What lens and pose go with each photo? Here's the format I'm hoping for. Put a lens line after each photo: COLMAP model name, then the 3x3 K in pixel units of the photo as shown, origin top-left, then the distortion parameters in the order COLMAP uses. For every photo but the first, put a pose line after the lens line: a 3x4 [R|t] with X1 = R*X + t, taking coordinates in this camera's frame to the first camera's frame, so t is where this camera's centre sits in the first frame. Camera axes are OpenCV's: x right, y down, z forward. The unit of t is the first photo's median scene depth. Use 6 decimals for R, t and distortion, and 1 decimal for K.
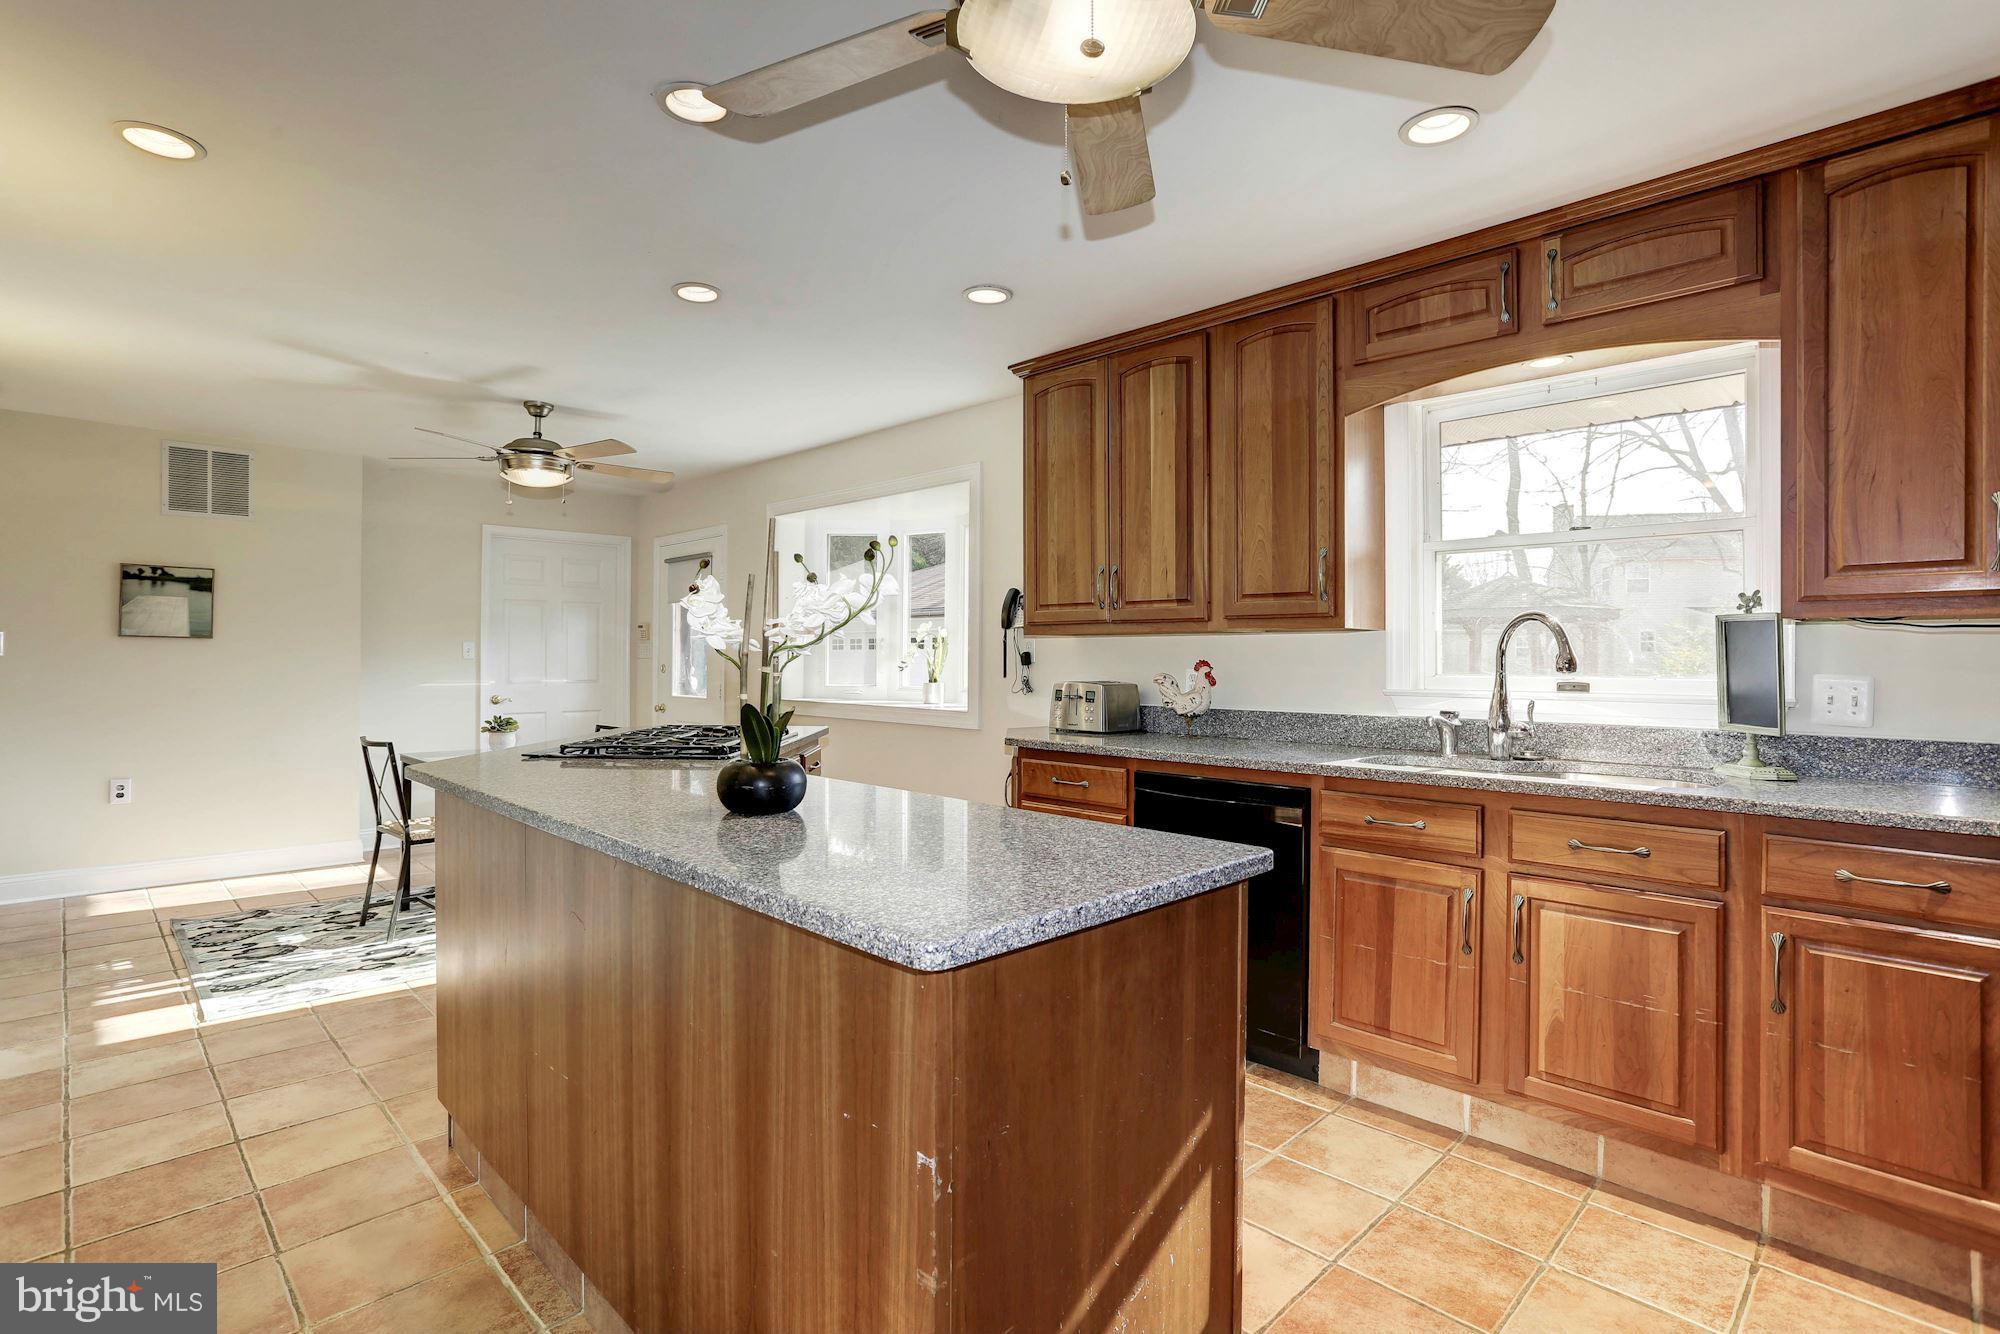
lens RADIAL K [[975.9, 0, 1005.5], [0, 975.9, 655.4], [0, 0, 1]] dist [0.004841, 0.001032]
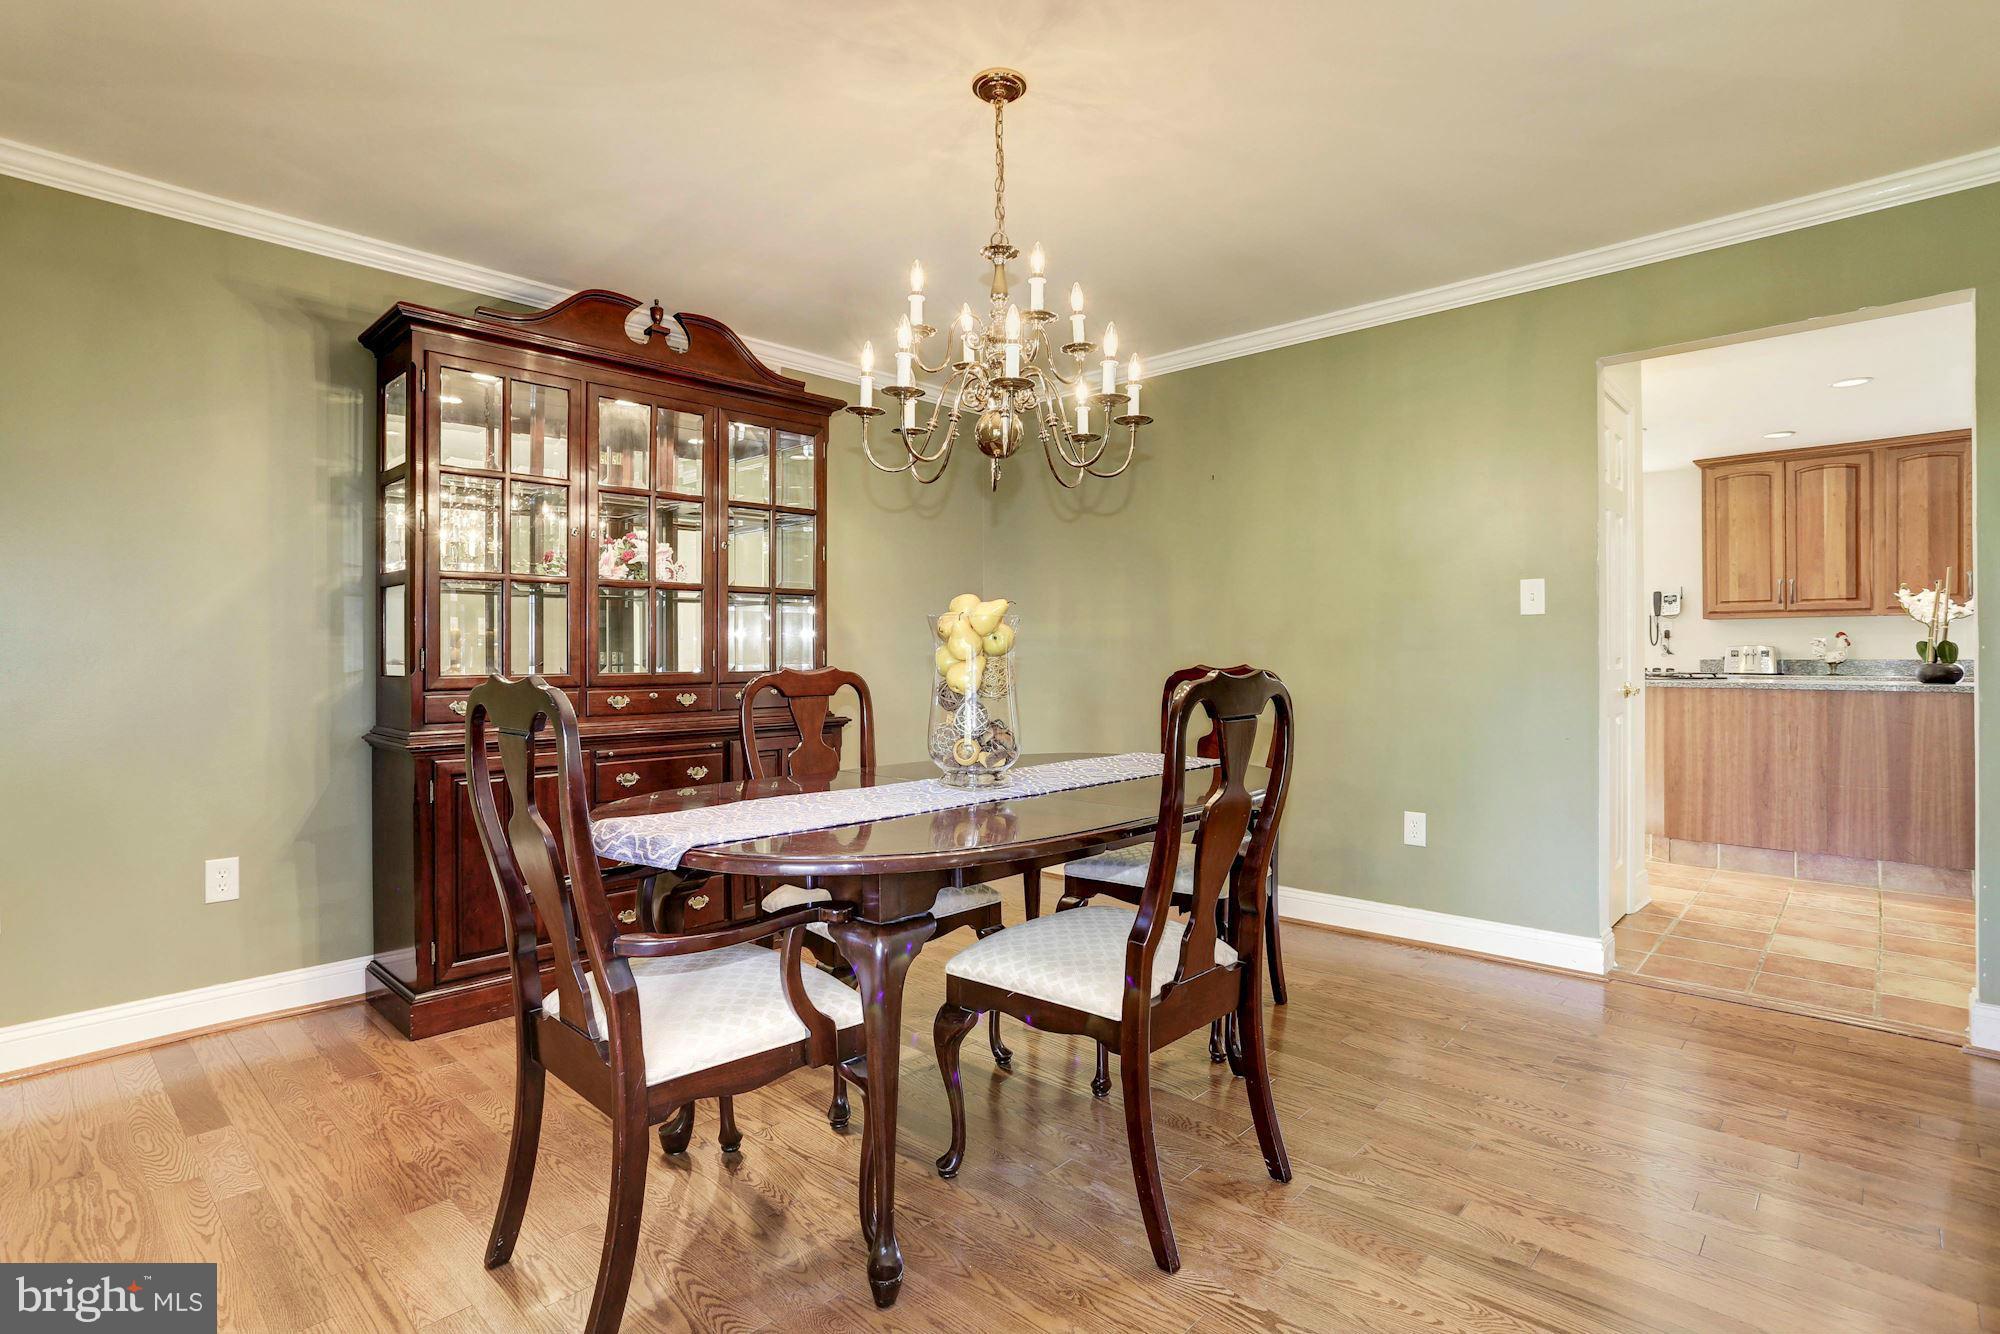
lens RADIAL K [[975.9, 0, 987.2], [0, 975.9, 655.5], [0, 0, 1]] dist [0.004841, 0.001032]
pose [[0.999956, -0.003237, -0.008840, -1.421173], [0.003225, 0.999994, -0.001312, 0.048205], [0.008844, 0.001284, 0.999960, -0.844482]]
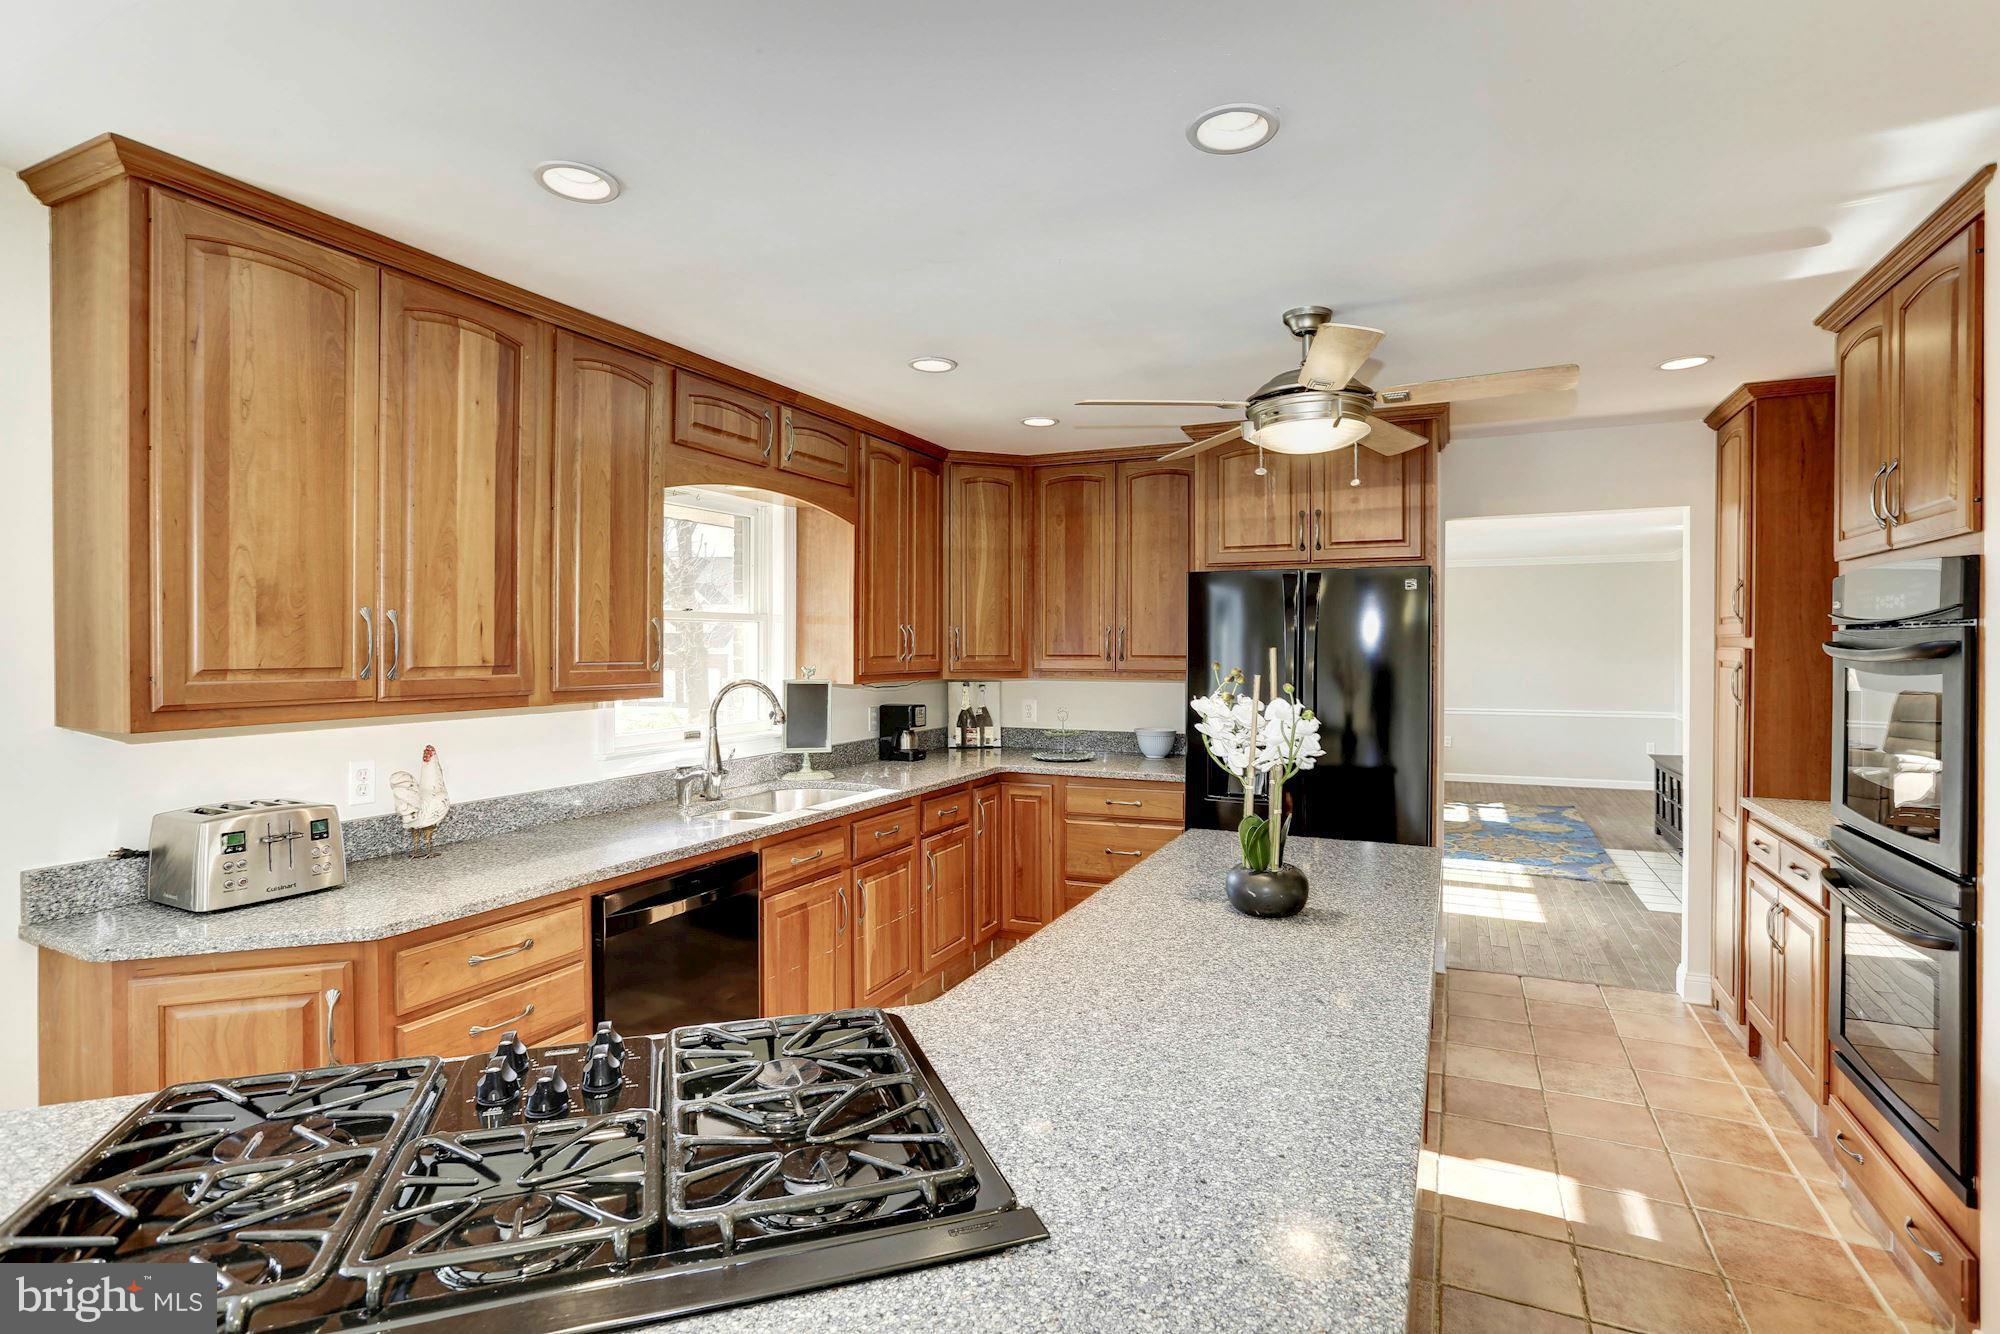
lens RADIAL K [[975.9, 0, 1000.7], [0, 975.9, 653.0], [0, 0, 1]] dist [0.004841, 0.001032]
pose [[-0.314800, -0.008274, 0.949122, -0.642121], [0.001441, 0.999957, 0.009195, -0.074447], [-0.949157, 0.004262, -0.314774, 0.881288]]
